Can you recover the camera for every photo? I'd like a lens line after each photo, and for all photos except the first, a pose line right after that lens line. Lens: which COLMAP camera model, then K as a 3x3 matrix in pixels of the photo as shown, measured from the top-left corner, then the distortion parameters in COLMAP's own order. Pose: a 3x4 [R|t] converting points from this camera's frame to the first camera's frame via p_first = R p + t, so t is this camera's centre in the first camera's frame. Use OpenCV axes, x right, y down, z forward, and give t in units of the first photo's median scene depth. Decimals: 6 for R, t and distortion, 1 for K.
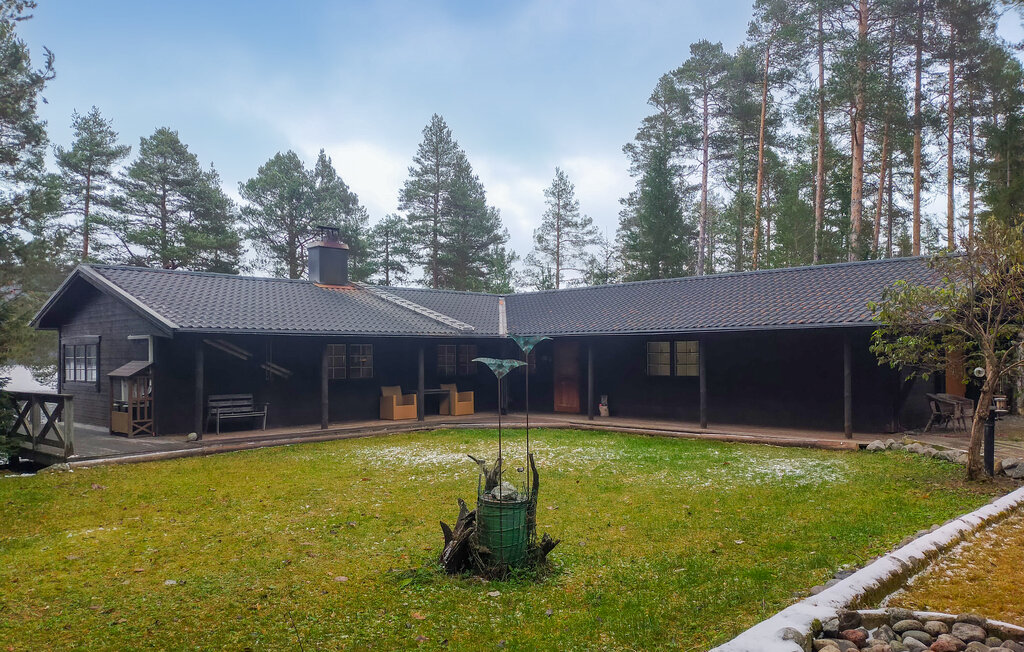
lens RADIAL K [[745.5, 0, 501.5], [0, 745.5, 360.0], [0, 0, 1]] dist [0.088934, -0.105321]
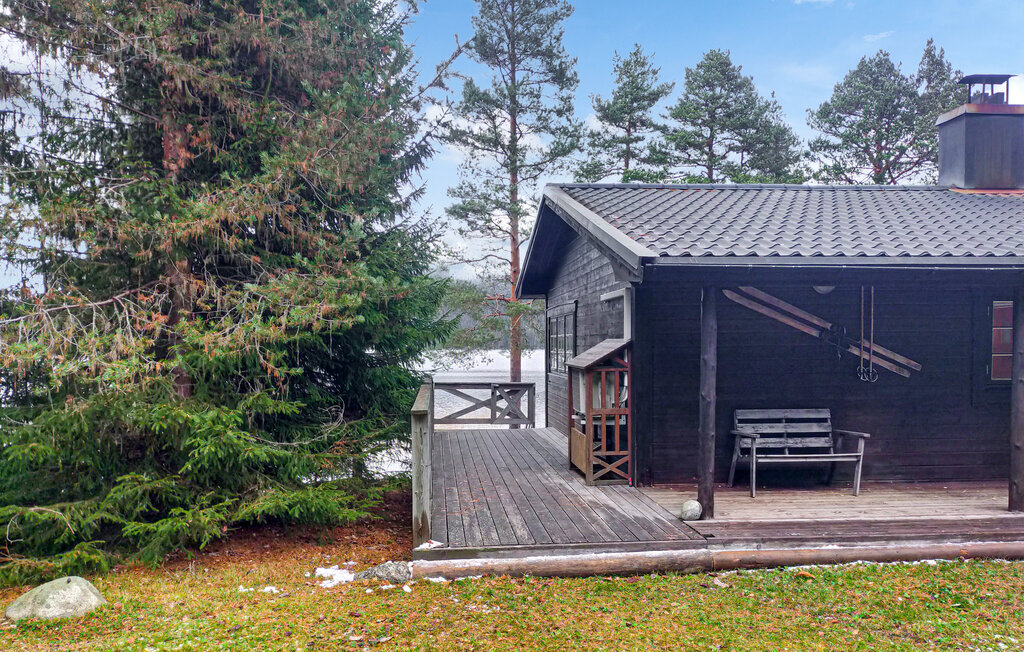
lens RADIAL K [[745.5, 0, 501.5], [0, 745.5, 360.0], [0, 0, 1]] dist [0.088934, -0.105321]
pose [[0.755026, 0.016898, -0.655477, -0.139138], [-0.003872, 0.999765, 0.021313, 0.004052], [0.655684, -0.013553, 0.754914, 0.400472]]
